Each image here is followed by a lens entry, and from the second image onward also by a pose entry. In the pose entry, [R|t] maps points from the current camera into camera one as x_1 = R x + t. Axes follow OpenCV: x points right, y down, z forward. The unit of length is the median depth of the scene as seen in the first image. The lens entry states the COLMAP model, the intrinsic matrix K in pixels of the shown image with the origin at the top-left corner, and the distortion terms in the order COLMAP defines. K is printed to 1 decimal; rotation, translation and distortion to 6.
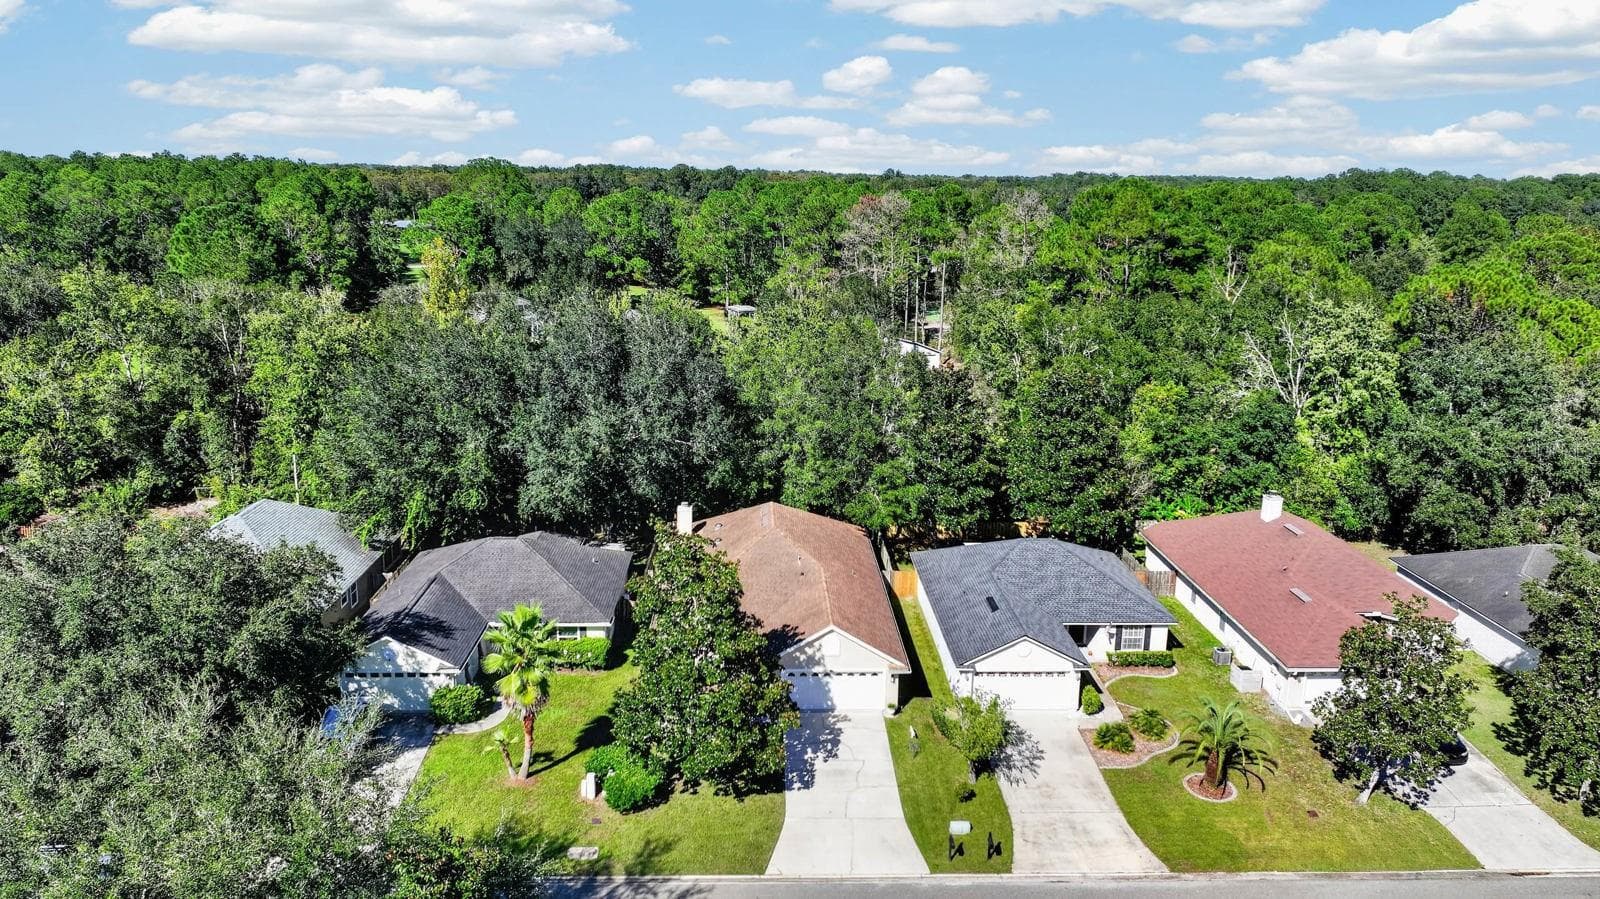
lens RADIAL K [[1164.8, 0, 799.8], [0, 1164.8, 443.9], [0, 0, 1]] dist [-0.005619, 0.008491]
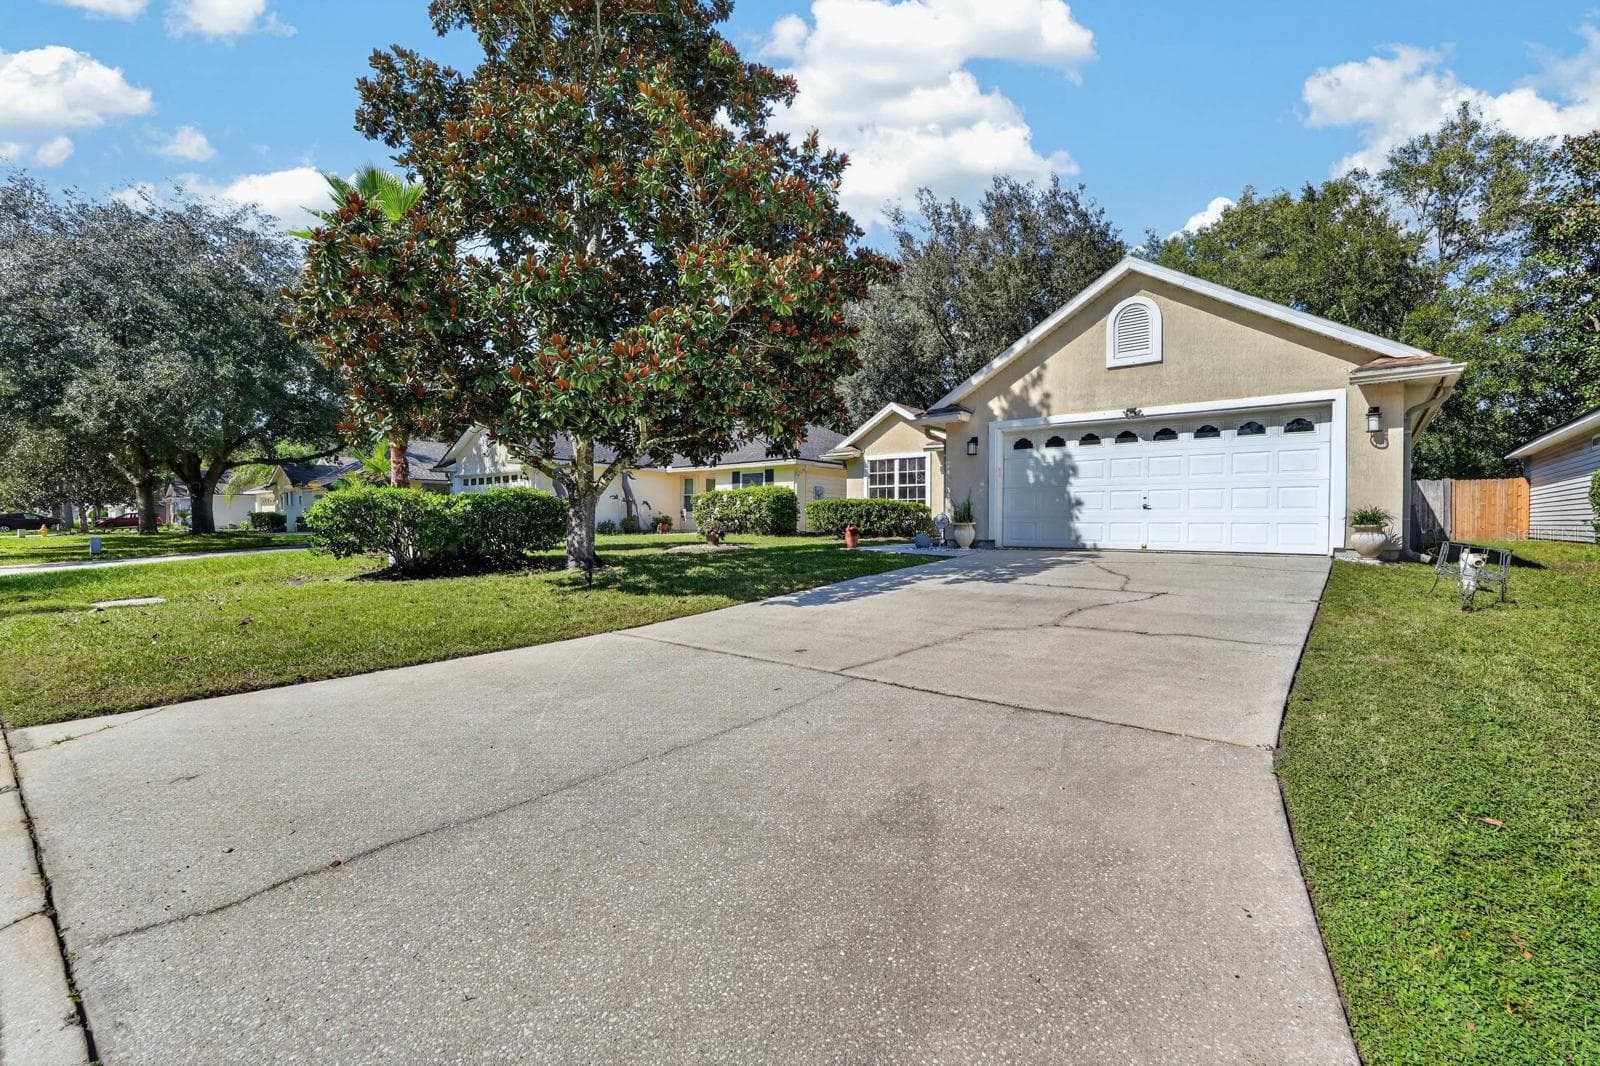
lens RADIAL K [[698.3, 0, 797.9], [0, 698.3, 531.5], [0, 0, 1]] dist [-0.010079, 0.001334]
pose [[0.740350, -0.008036, -0.672173, 0.094975], [-0.153352, 0.971543, -0.180521, 0.296219], [0.654496, 0.236728, 0.718050, 0.857152]]
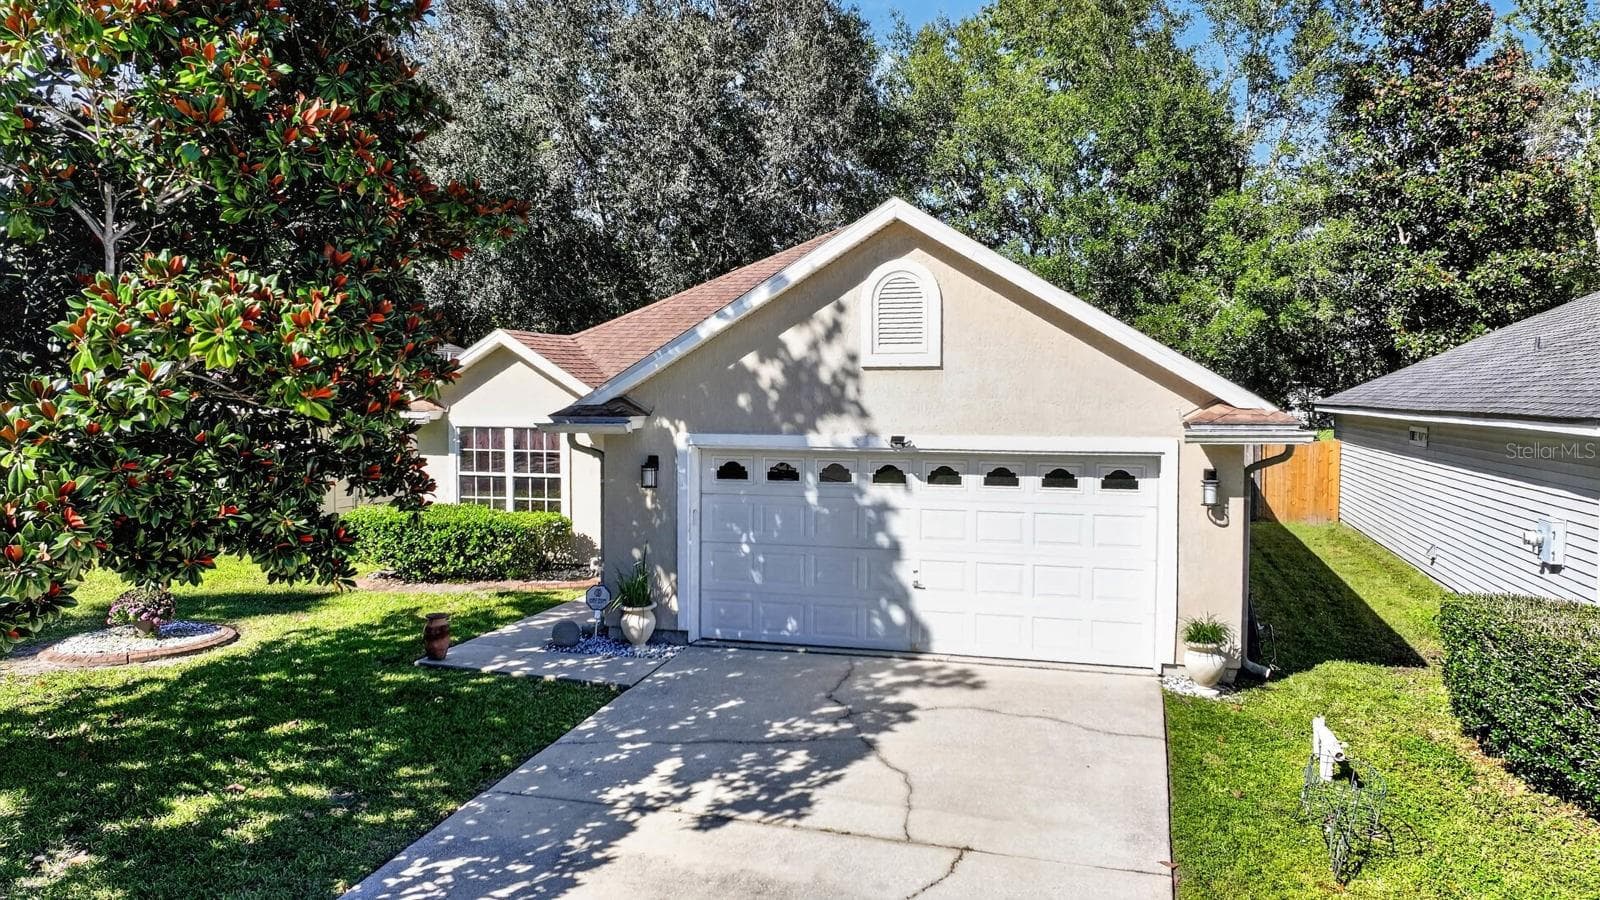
lens RADIAL K [[1164.8, 0, 802.8], [0, 1164.8, 444.1], [0, 0, 1]] dist [-0.005619, 0.008491]
pose [[0.944222, -0.001327, -0.329308, 0.084840], [-0.066272, 0.978767, -0.193965, 0.252588], [0.322573, 0.204970, 0.924085, 0.853381]]
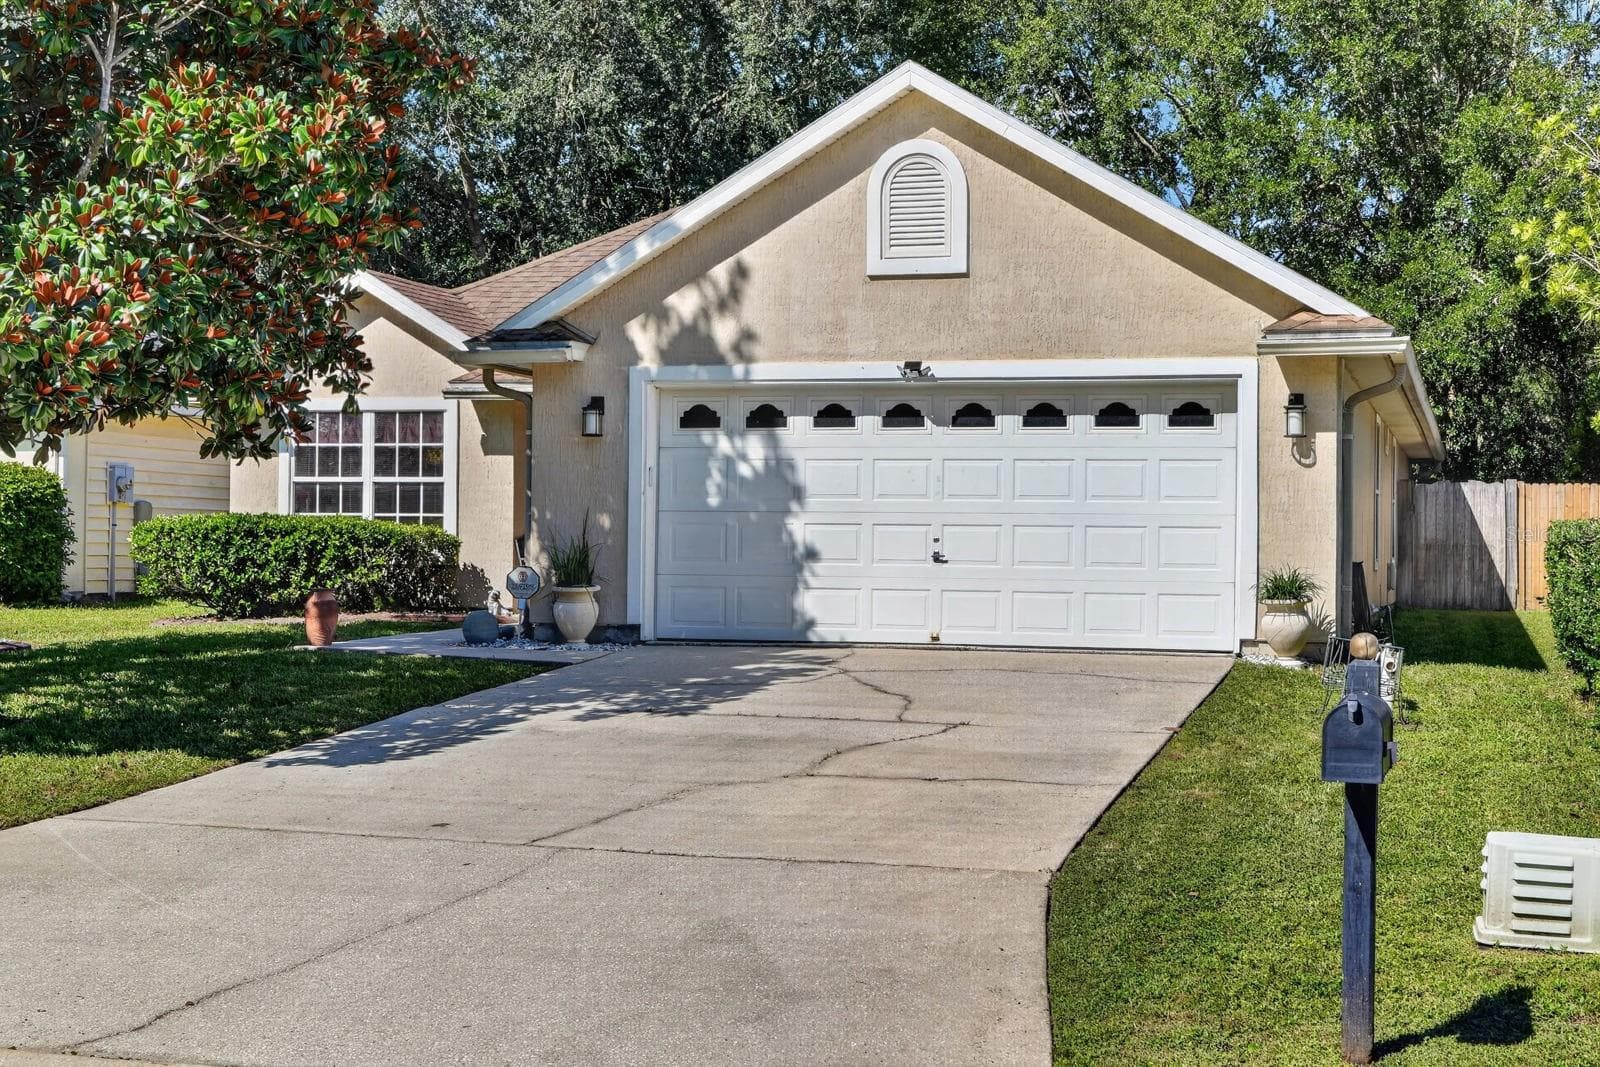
lens RADIAL K [[2324.3, 0, 802.4], [0, 2324.3, 543.7], [0, 0, 1]] dist [-0.024352, 0.000000]
pose [[0.944648, -0.009054, -0.327961, 0.127662], [-0.072493, 0.969152, -0.235561, 0.317213], [0.319977, 0.246297, 0.914851, 0.745502]]
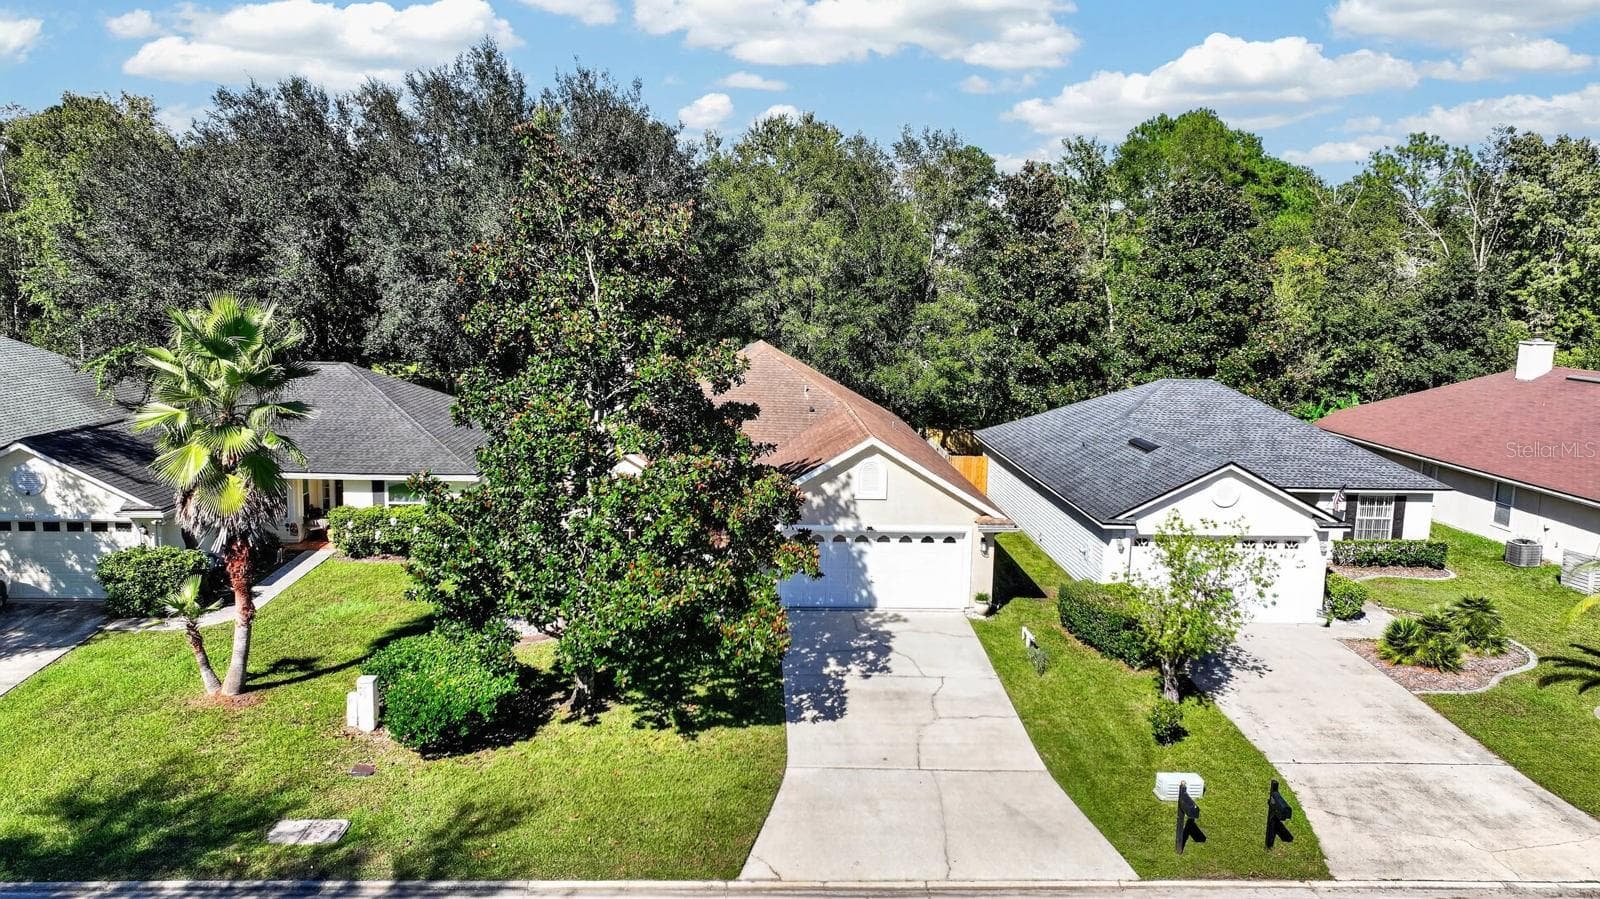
lens RADIAL K [[1164.8, 0, 801.3], [0, 1164.8, 435.7], [0, 0, 1]] dist [-0.005619, 0.008491]
pose [[0.999905, 0.007787, 0.011412, -0.011859], [-0.006699, 0.995694, -0.092461, 0.215496], [-0.012083, 0.092376, 0.995651, 0.494347]]
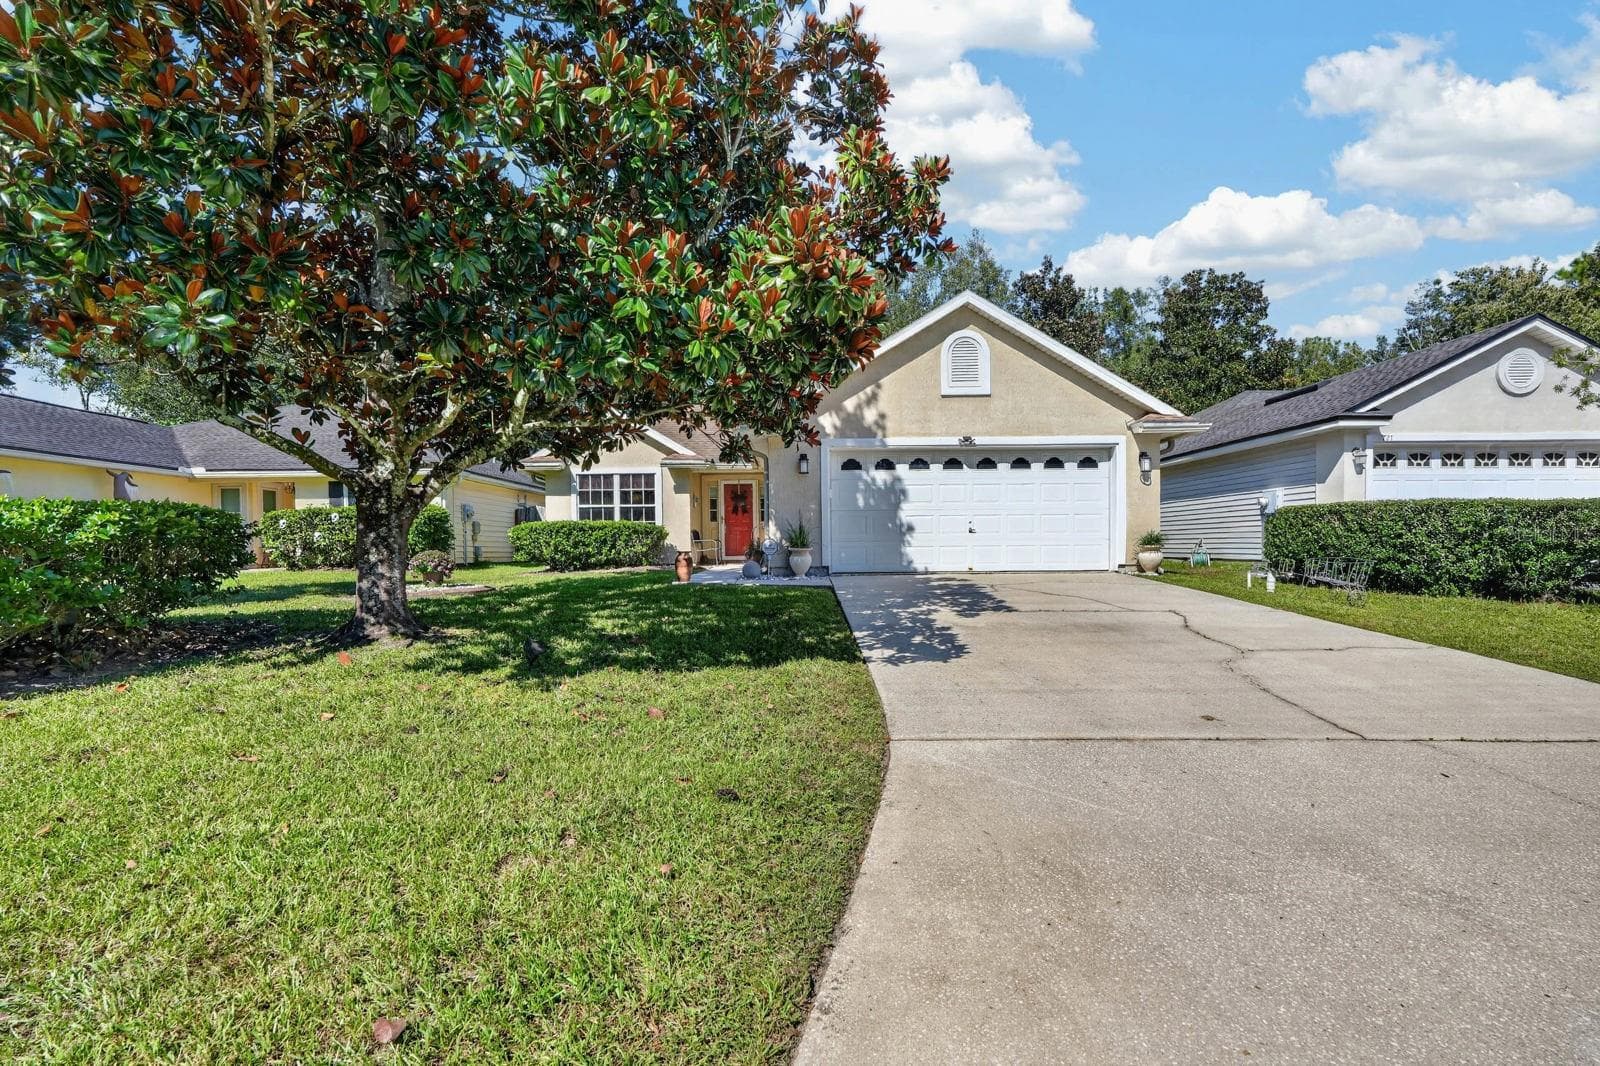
lens RADIAL K [[706.2, 0, 790.6], [0, 706.2, 565.6], [0, 0, 1]] dist [-0.019273, 0.000094]
pose [[0.997698, -0.027254, -0.062104, -0.014355], [0.013147, 0.976056, -0.217123, 0.294093], [0.066534, 0.215807, 0.974167, 0.853303]]
